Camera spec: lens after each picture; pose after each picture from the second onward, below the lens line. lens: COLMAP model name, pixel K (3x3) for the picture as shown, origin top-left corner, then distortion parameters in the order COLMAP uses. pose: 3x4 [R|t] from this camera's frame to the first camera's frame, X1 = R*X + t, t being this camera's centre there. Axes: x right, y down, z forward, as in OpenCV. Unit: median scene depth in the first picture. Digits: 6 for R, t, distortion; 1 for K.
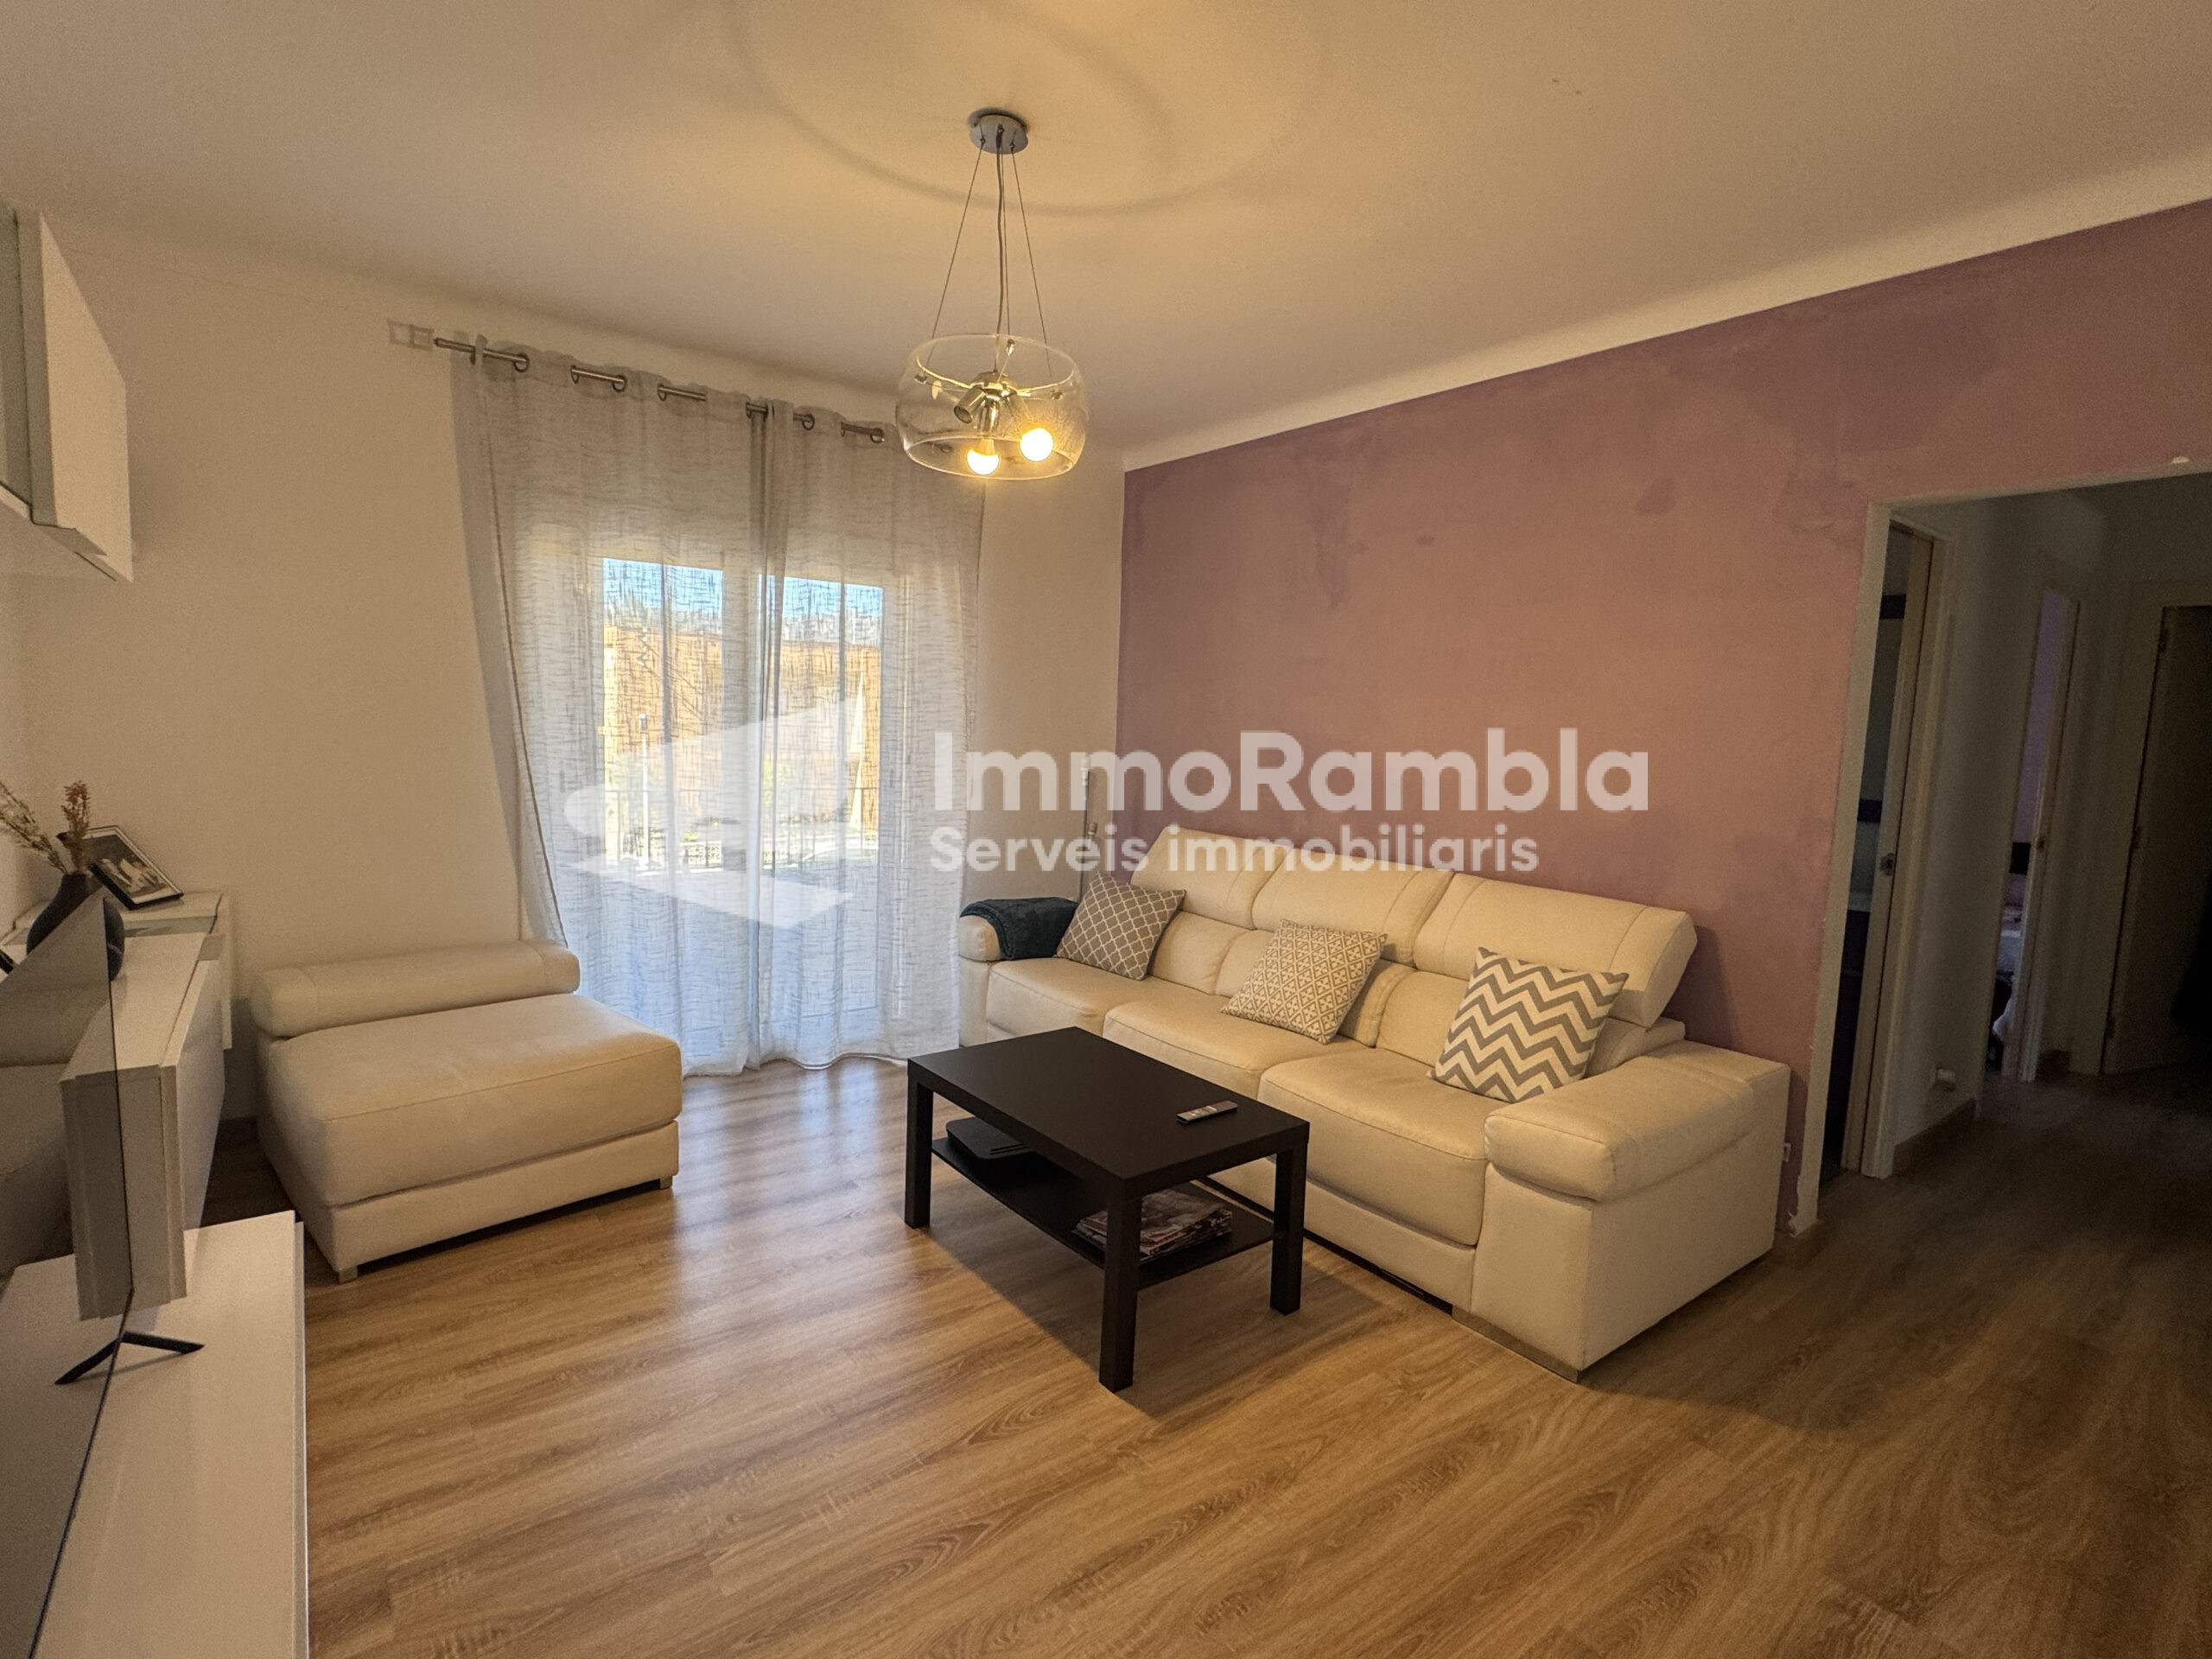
lens RADIAL K [[1067.5, 0, 1101.6], [0, 1067.5, 835.1], [0, 0, 1]] dist [-0.003140, -0.000119]
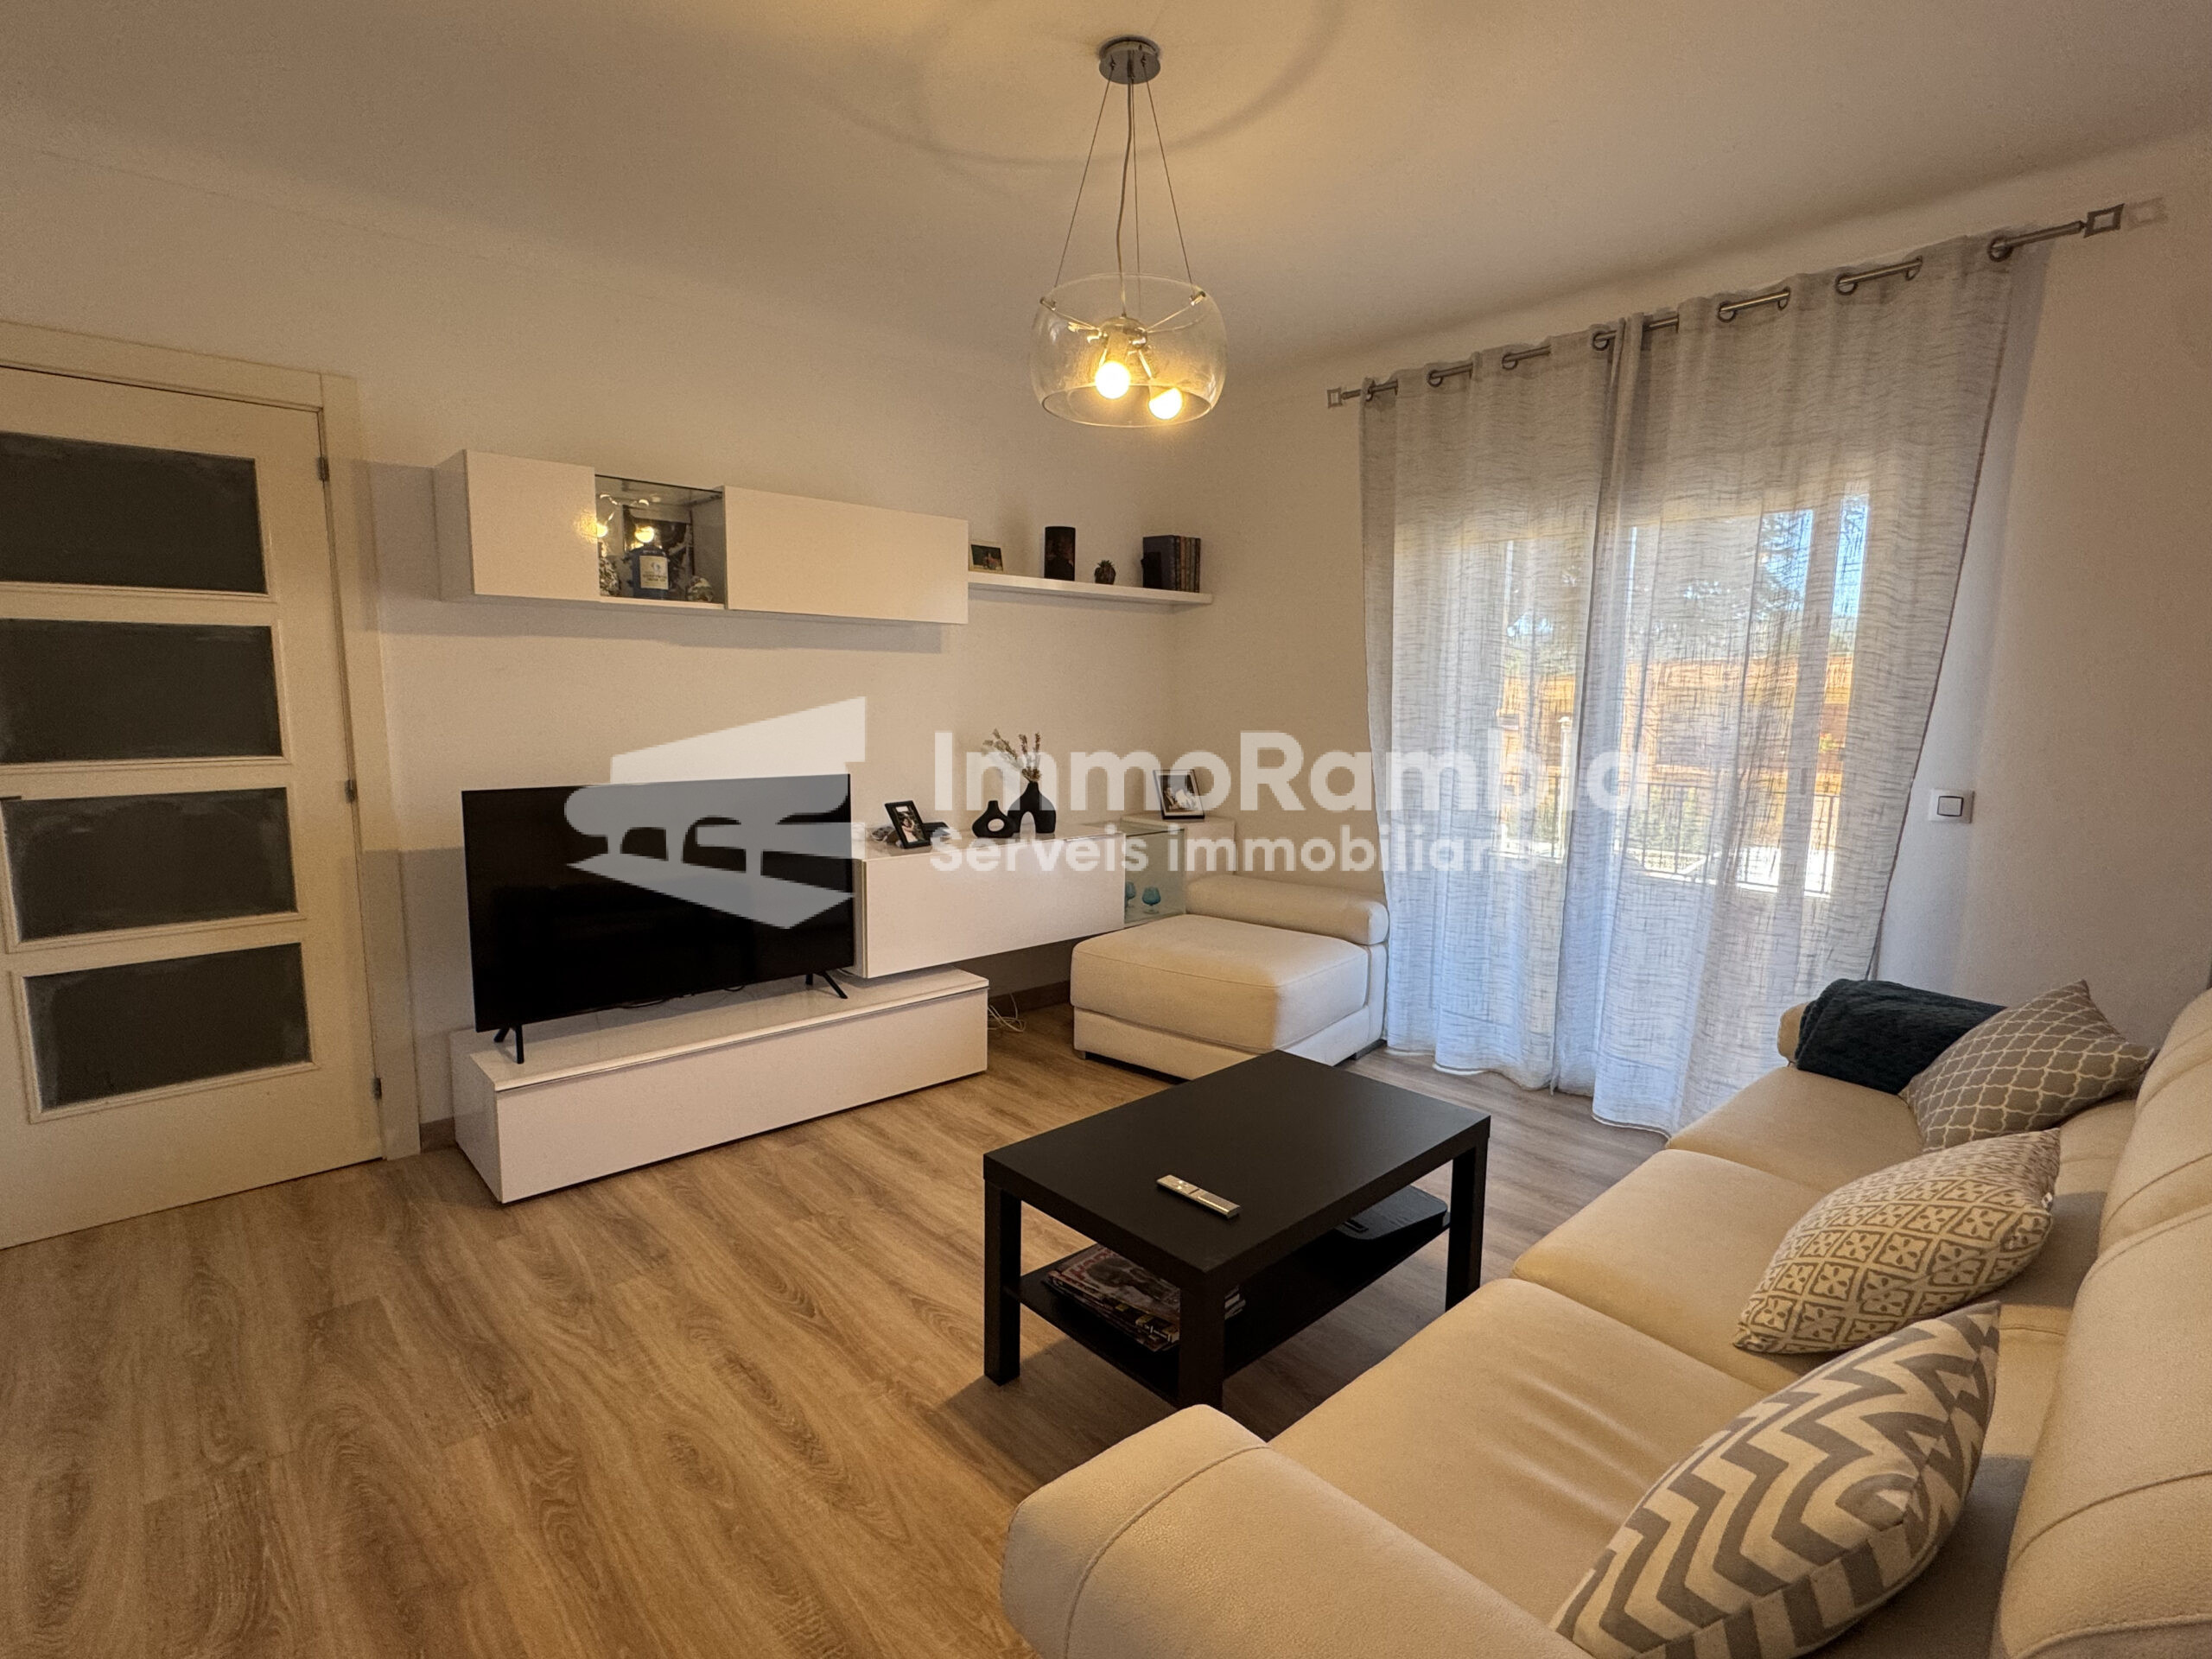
lens RADIAL K [[1067.5, 0, 1098.4], [0, 1067.5, 830.4], [0, 0, 1]] dist [-0.003140, -0.000119]
pose [[0.088344, 0.097121, -0.991344, 0.741168], [-0.113176, 0.989769, 0.086881, -0.045455], [0.989640, 0.104521, 0.098432, 0.765151]]
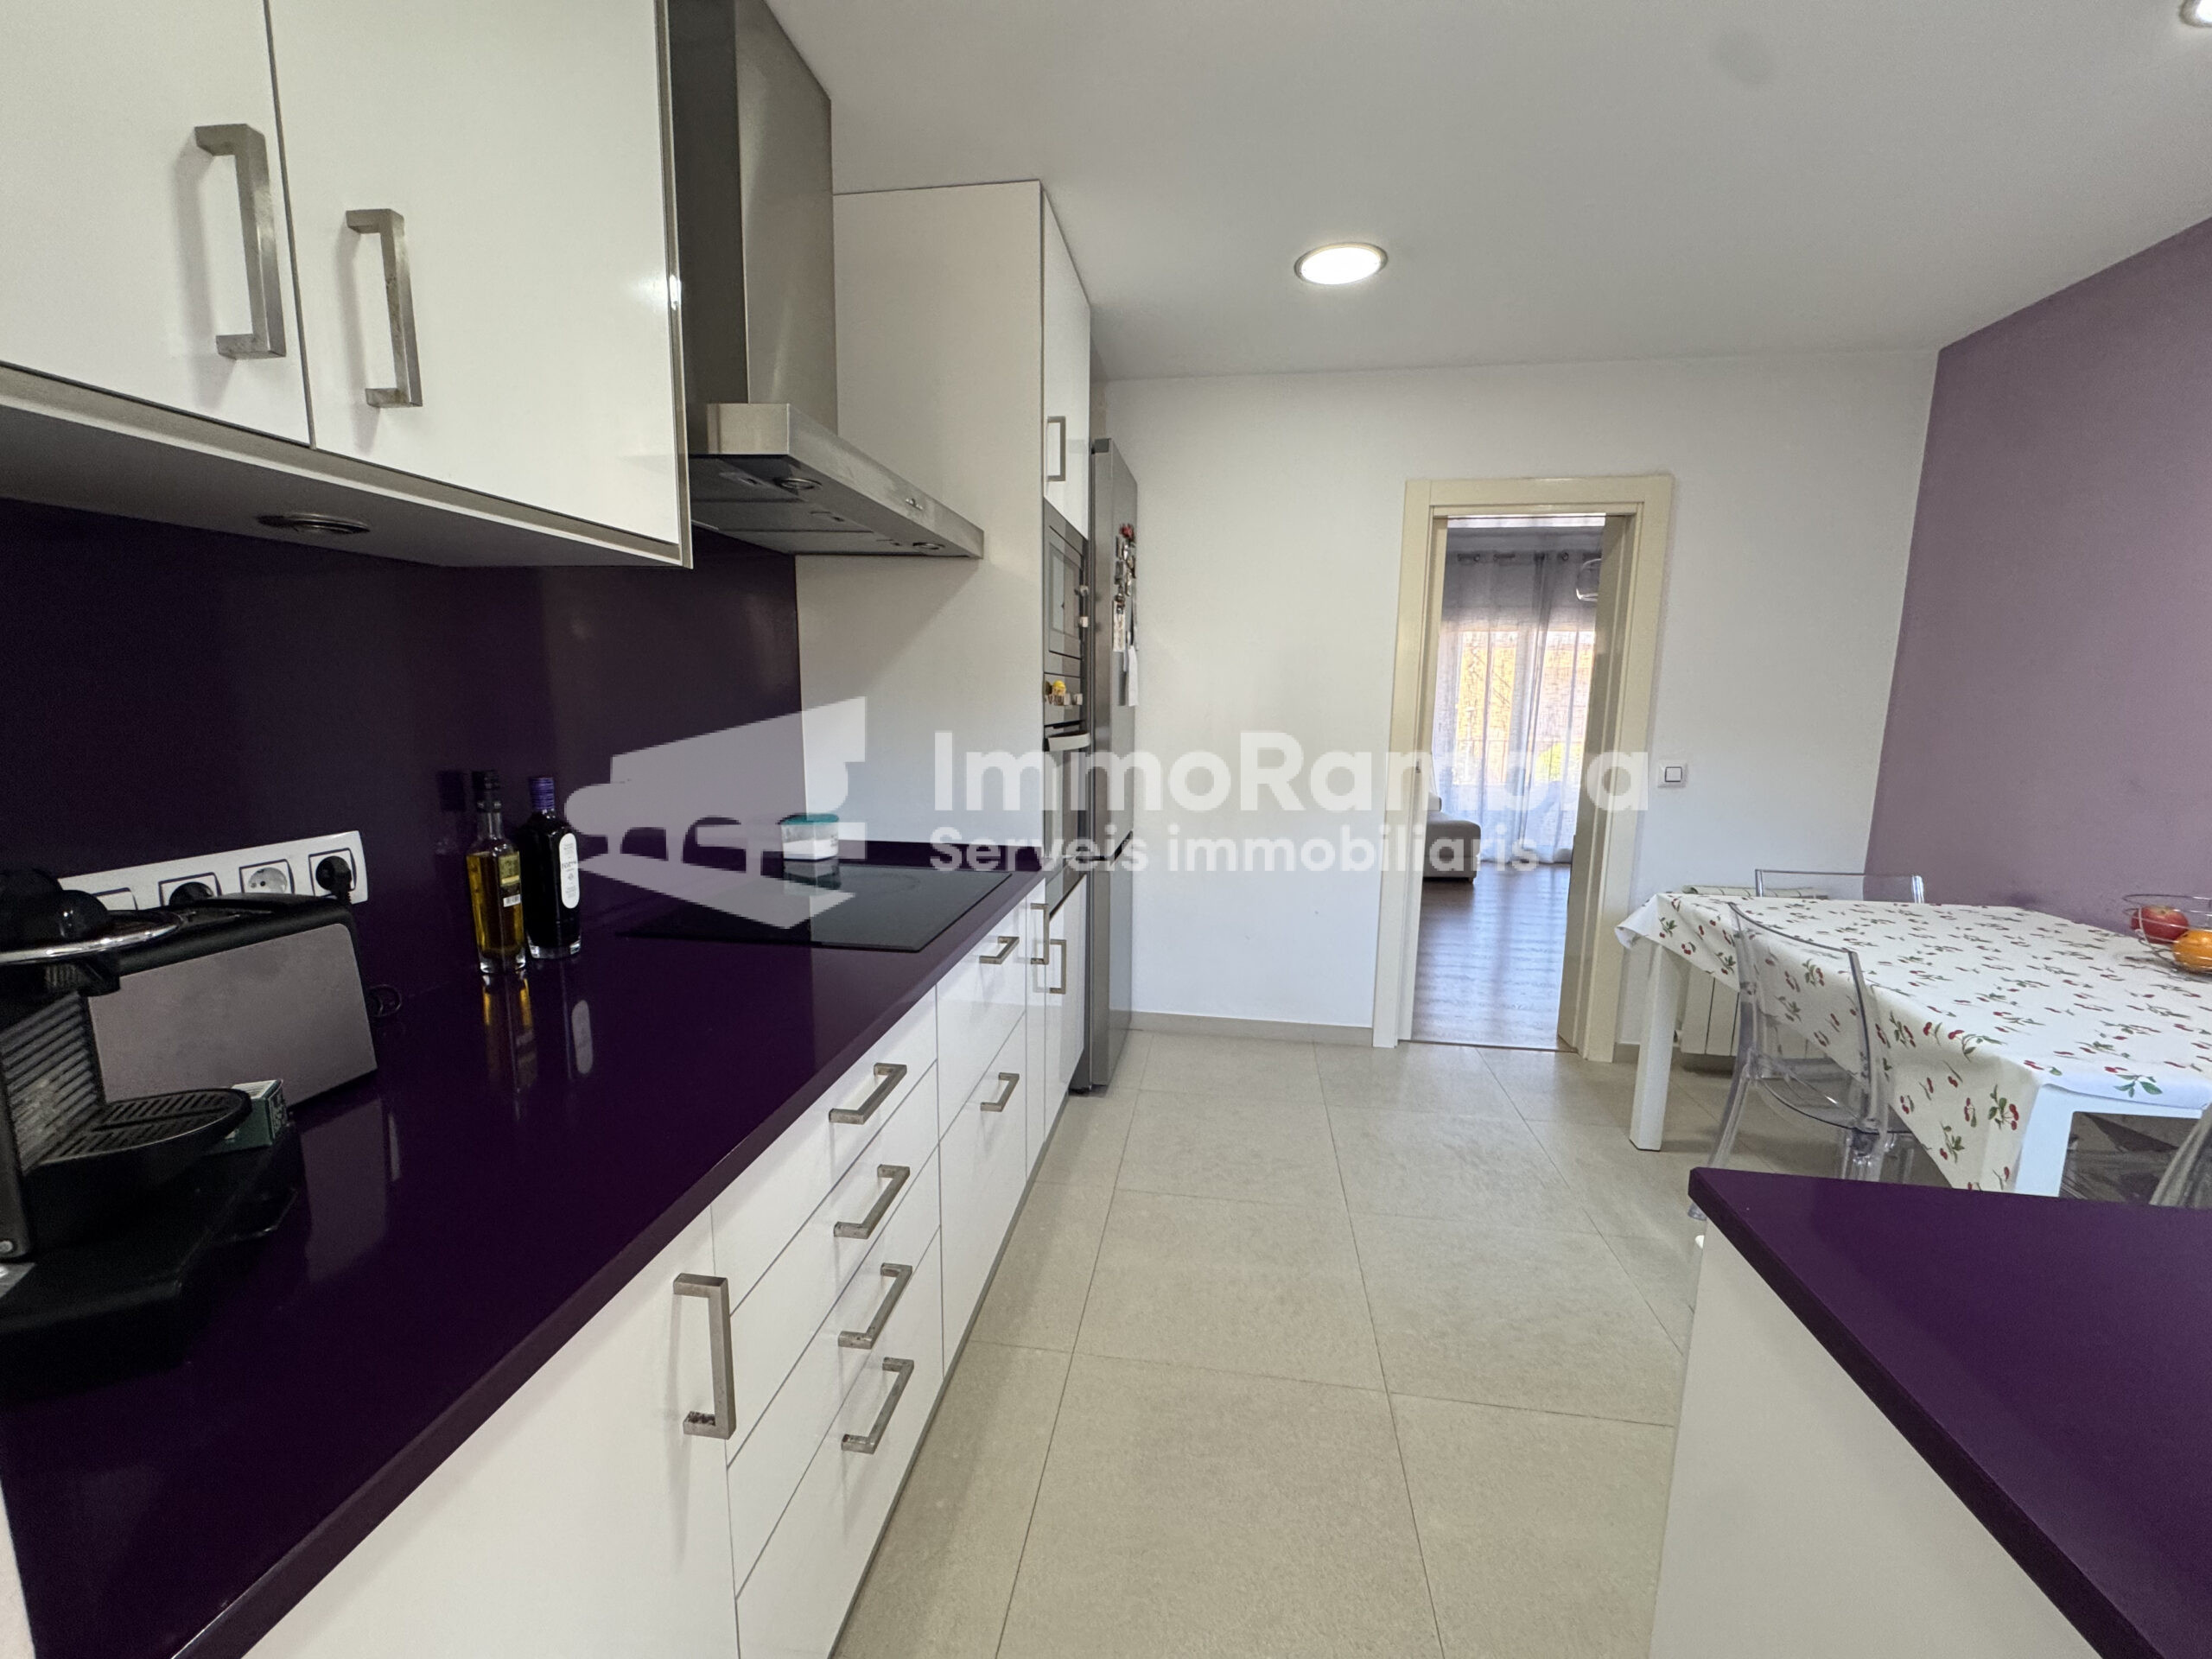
lens RADIAL K [[880.8, 0, 1107.4], [0, 880.8, 820.7], [0, 0, 1]] dist [-0.000919, 0.000092]
pose [[0.701294, 0.077960, -0.708597, 0.519357], [-0.056435, 0.996954, 0.053832, 0.129024], [0.710635, 0.002237, 0.703557, -1.233052]]
